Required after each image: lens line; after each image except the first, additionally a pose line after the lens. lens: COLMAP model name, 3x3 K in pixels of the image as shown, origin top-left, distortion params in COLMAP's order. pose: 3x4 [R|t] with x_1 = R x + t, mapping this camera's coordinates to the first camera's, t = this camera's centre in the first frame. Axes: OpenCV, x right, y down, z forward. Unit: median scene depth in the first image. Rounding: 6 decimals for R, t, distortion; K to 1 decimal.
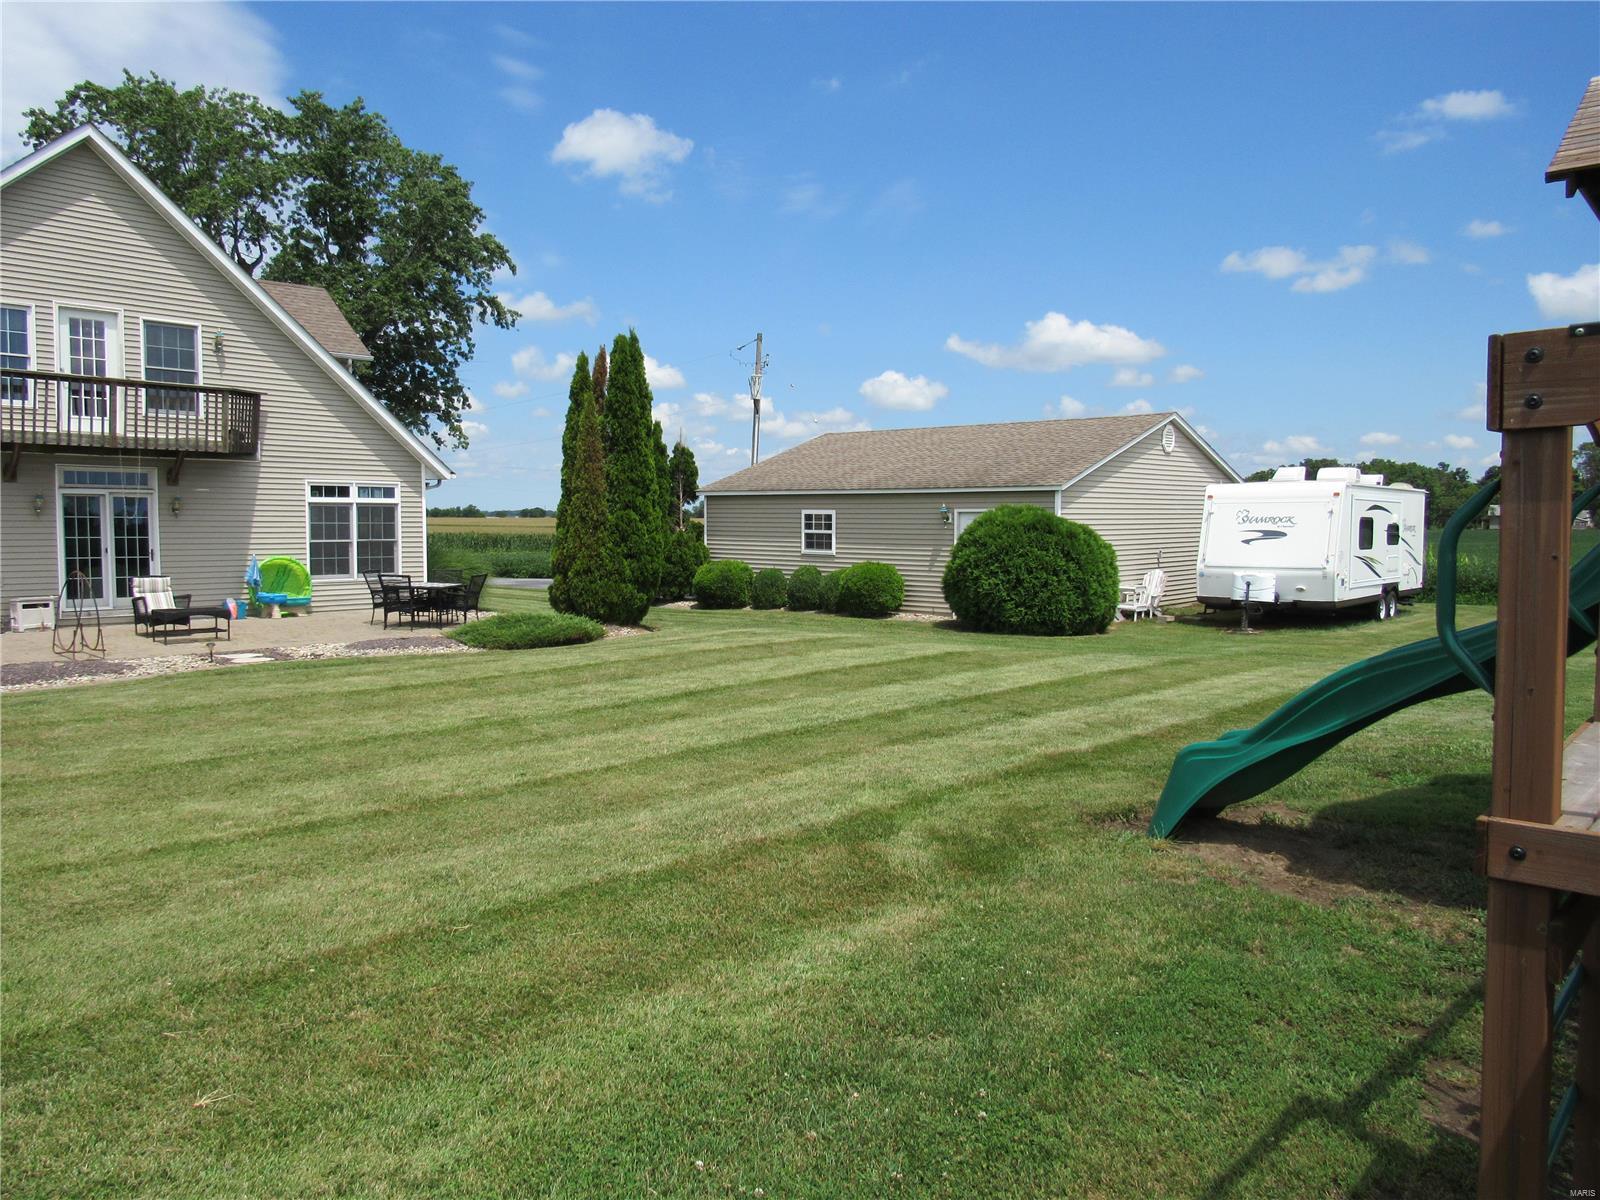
lens RADIAL K [[1139.9, 0, 797.2], [0, 1139.9, 604.8], [0, 0, 1]] dist [-0.013960, -0.006425]
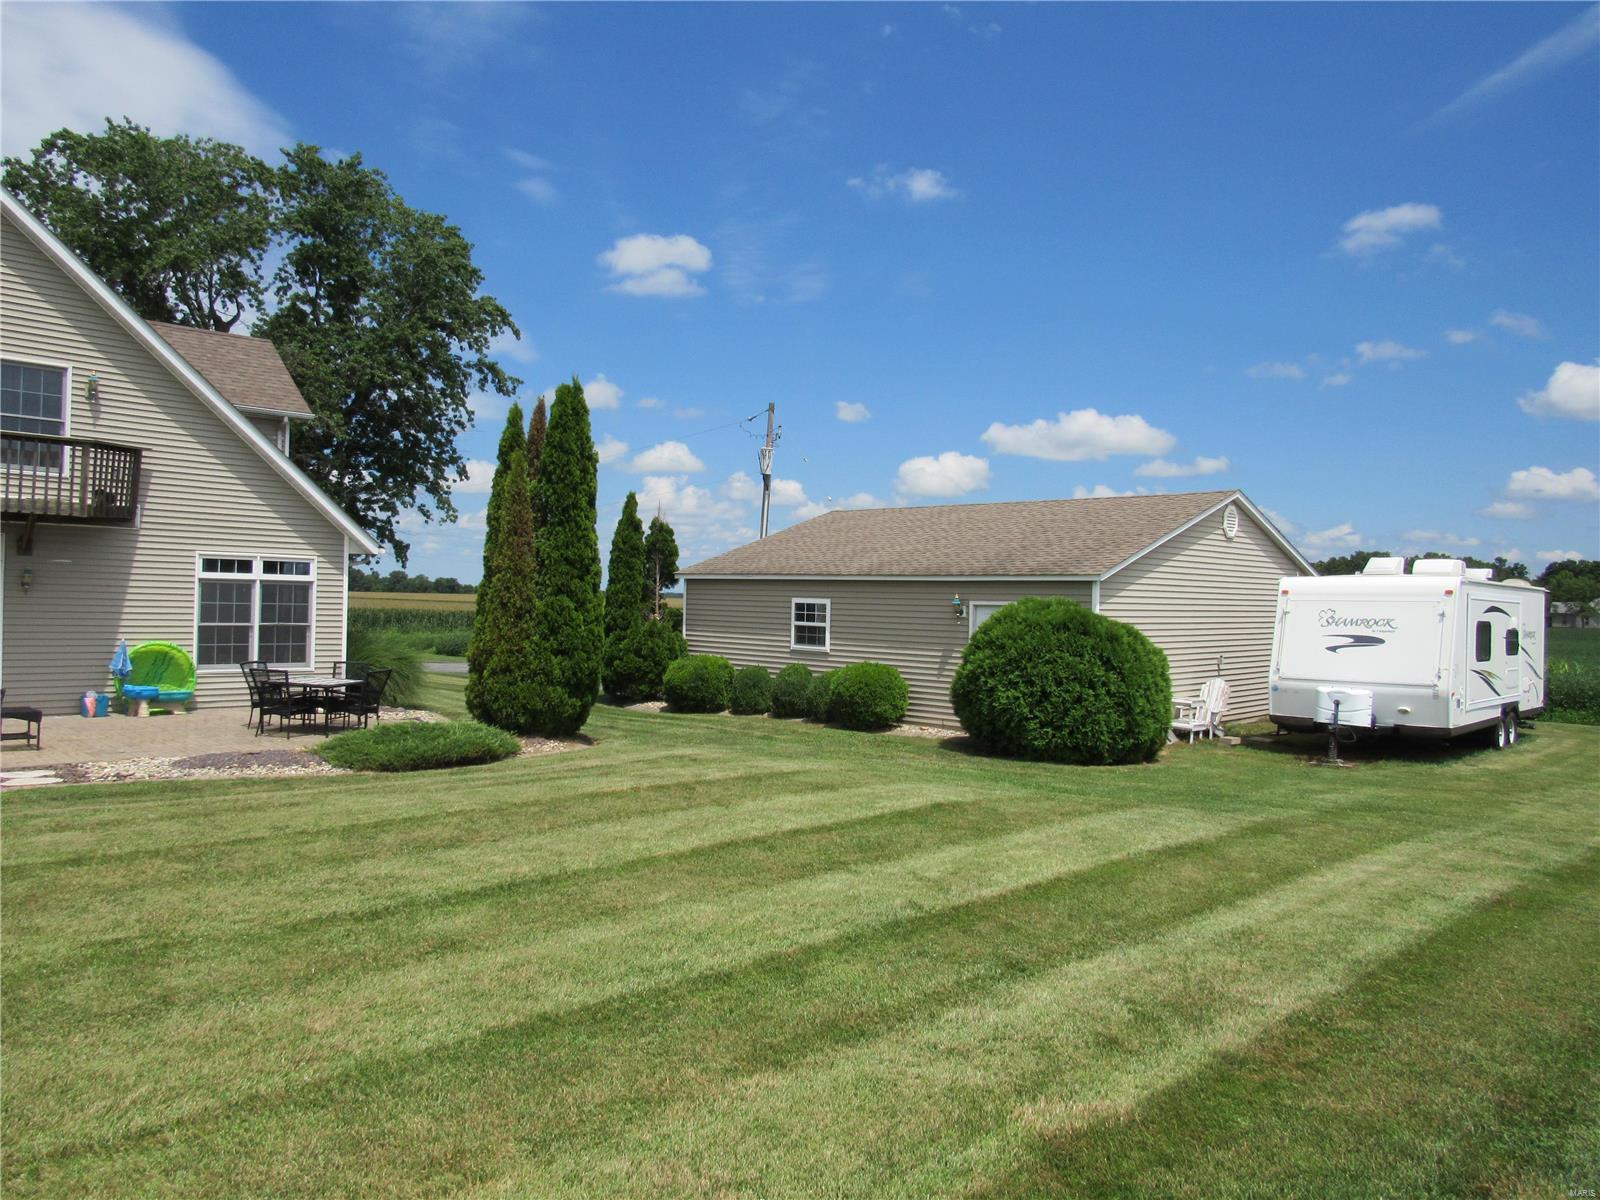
lens RADIAL K [[1139.9, 0, 797.2], [0, 1139.9, 604.8], [0, 0, 1]] dist [-0.013960, -0.006425]
pose [[0.999115, 0.019547, -0.037235, 0.044993], [-0.022196, 0.997150, -0.072102, -0.019513], [0.035719, 0.072865, 0.996702, 0.177215]]
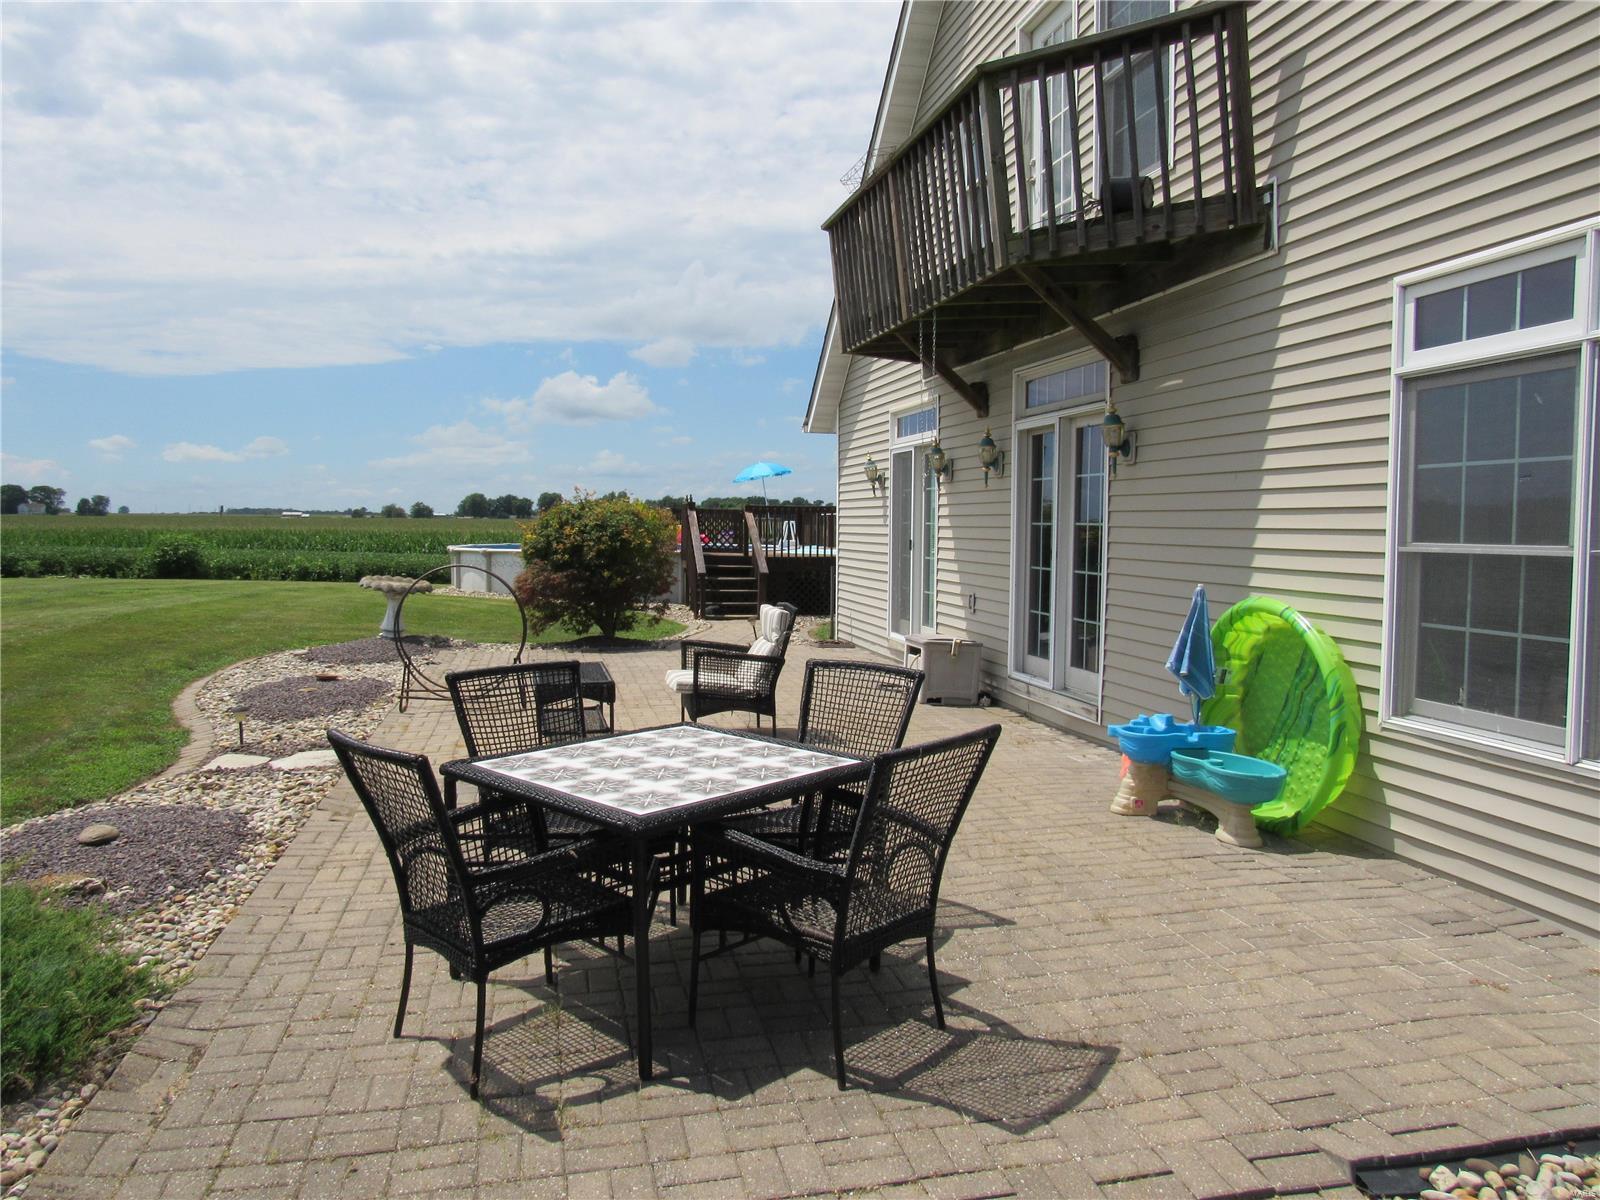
lens RADIAL K [[1139.9, 0, 797.2], [0, 1139.9, 604.8], [0, 0, 1]] dist [-0.013960, -0.006425]
pose [[-0.585103, 0.047190, -0.809585, -0.174154], [-0.070843, 0.991515, 0.108993, -0.060717], [0.807859, 0.121126, -0.576795, 1.034471]]
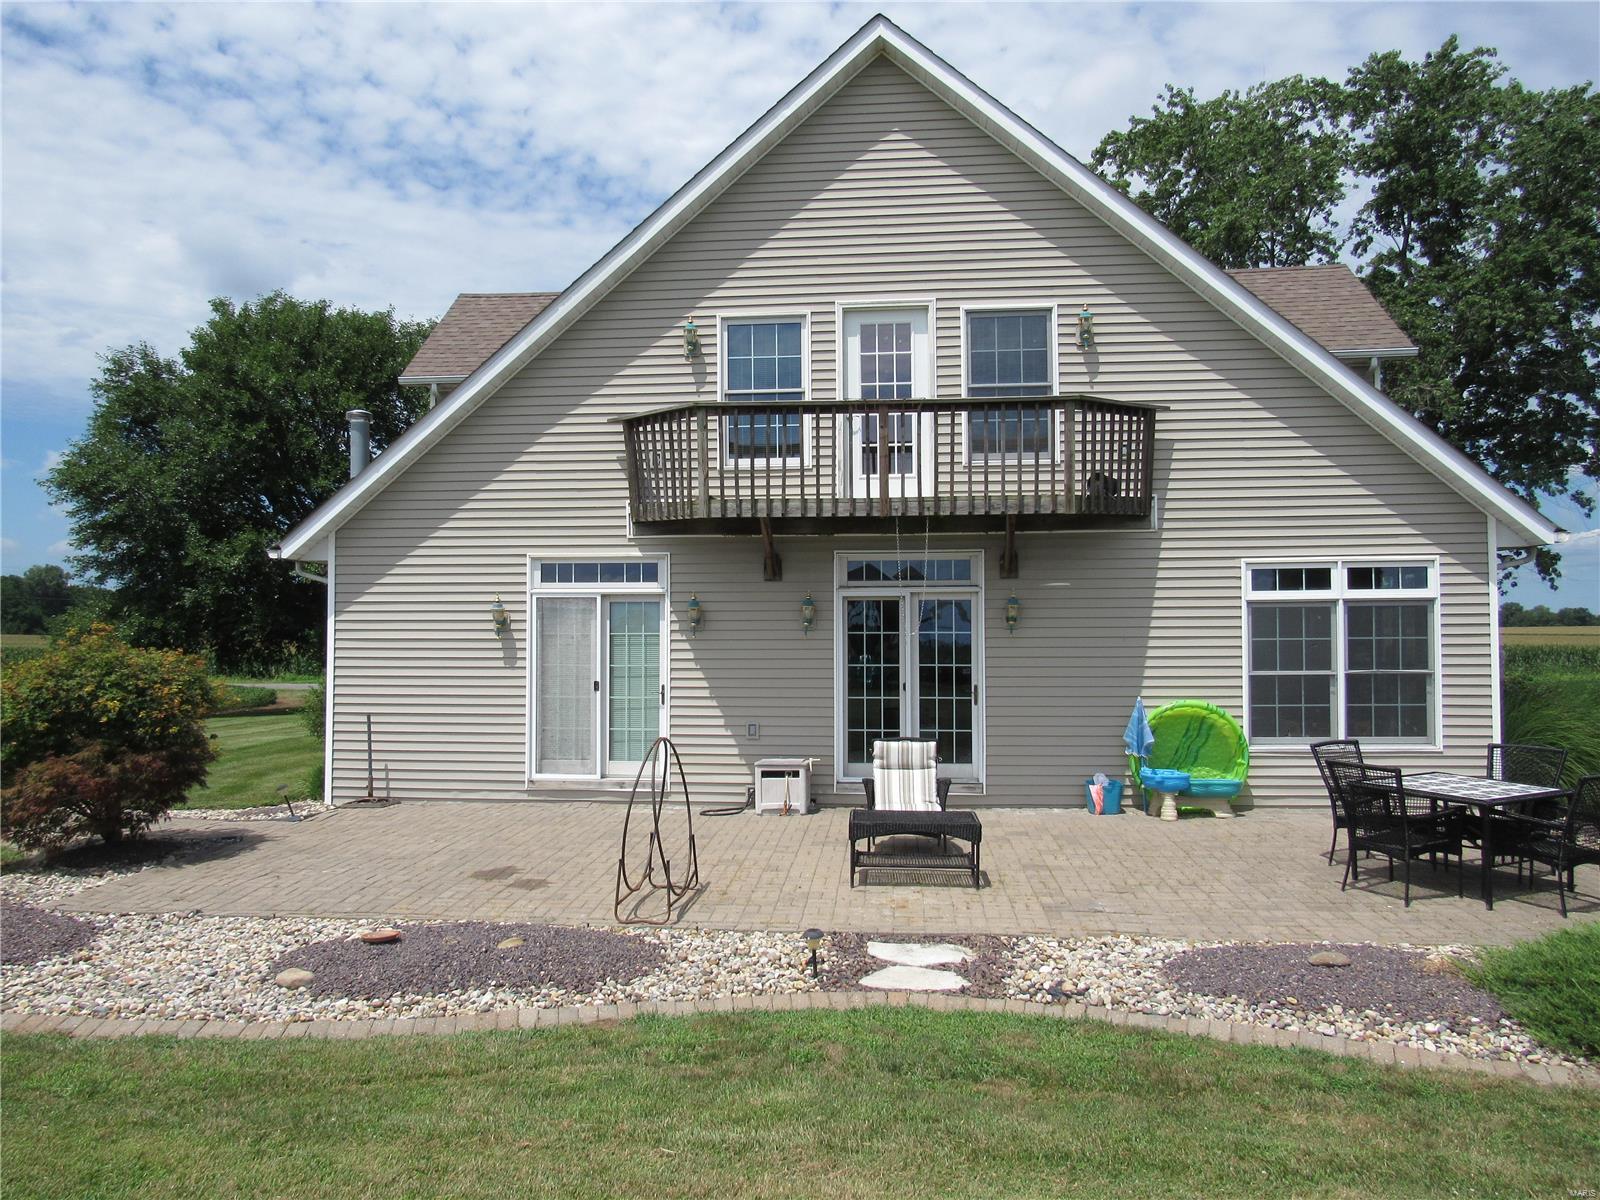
lens RADIAL K [[1160.9, 0, 800.0], [0, 1160.9, 600.0], [0, 0, 1]] dist [-0.013586, -0.000096]
pose [[0.600755, -0.032316, -0.798780, -0.119856], [-0.048527, 0.995866, -0.076786, -0.038165], [0.797959, 0.084892, 0.596703, 0.503307]]
